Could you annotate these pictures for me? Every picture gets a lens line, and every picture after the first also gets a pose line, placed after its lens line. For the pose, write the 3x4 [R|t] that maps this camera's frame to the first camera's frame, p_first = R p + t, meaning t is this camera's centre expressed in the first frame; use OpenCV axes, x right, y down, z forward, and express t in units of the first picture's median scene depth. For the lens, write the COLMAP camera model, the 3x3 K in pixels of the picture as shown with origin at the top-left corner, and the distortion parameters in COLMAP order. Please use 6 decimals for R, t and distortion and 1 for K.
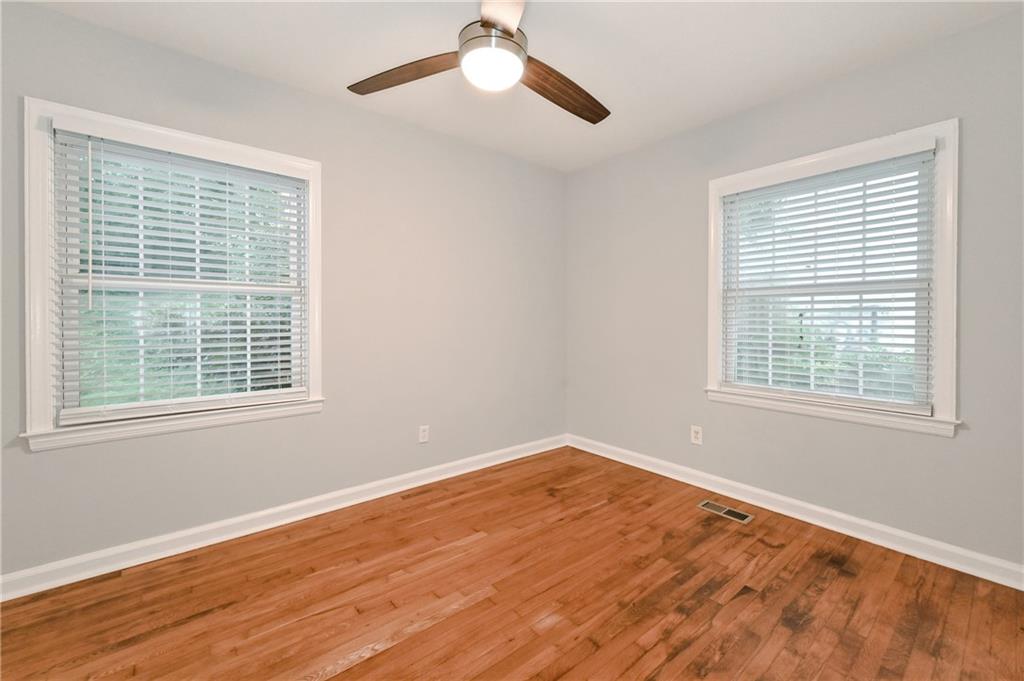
lens RADIAL K [[414.9, 0, 482.9], [0, 414.9, 322.1], [0, 0, 1]] dist [0.010724, -0.000973]
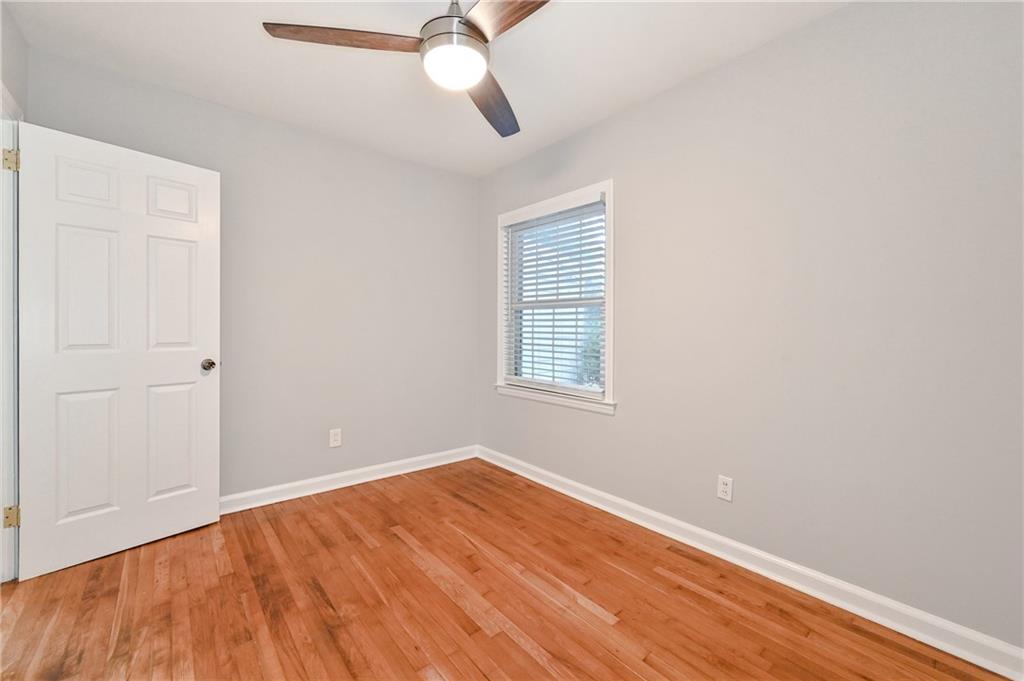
lens RADIAL K [[414.9, 0, 517.7], [0, 414.9, 333.4], [0, 0, 1]] dist [0.010724, -0.000973]
pose [[0.062092, 0.015037, -0.997957, 0.844930], [-0.007467, 0.999866, 0.014601, -0.006434], [0.998042, 0.006546, 0.062196, 0.926252]]
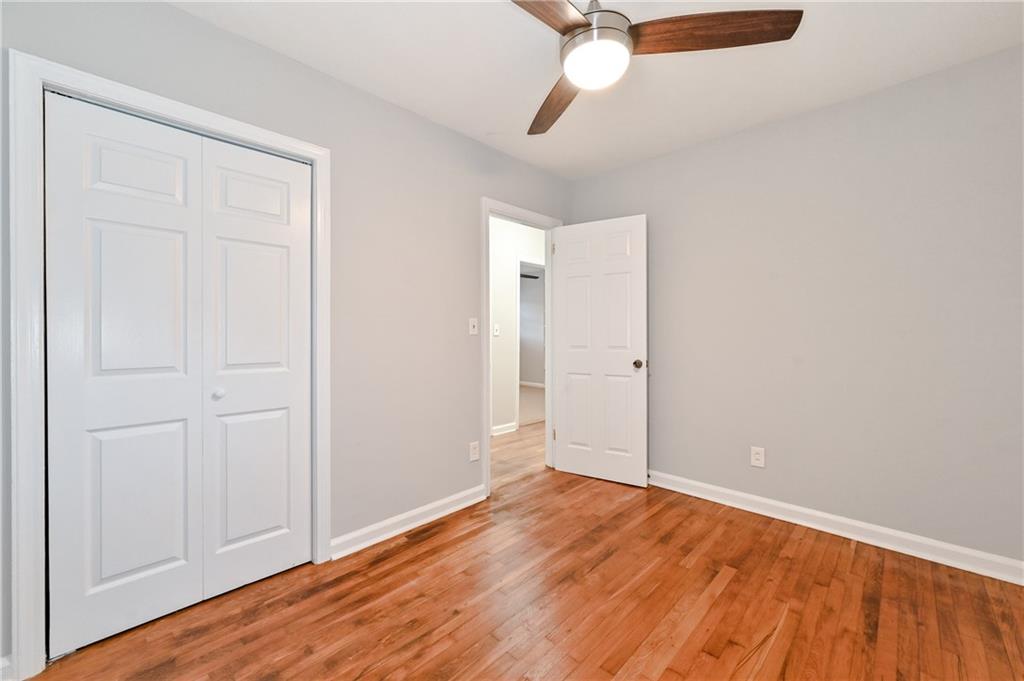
lens RADIAL K [[414.9, 0, 509.3], [0, 414.9, 336.9], [0, 0, 1]] dist [0.010724, -0.000973]
pose [[-0.984392, 0.002131, -0.175975, 0.323978], [0.000518, 0.999957, 0.009212, -0.010174], [0.175987, 0.008977, -0.984352, 1.605902]]
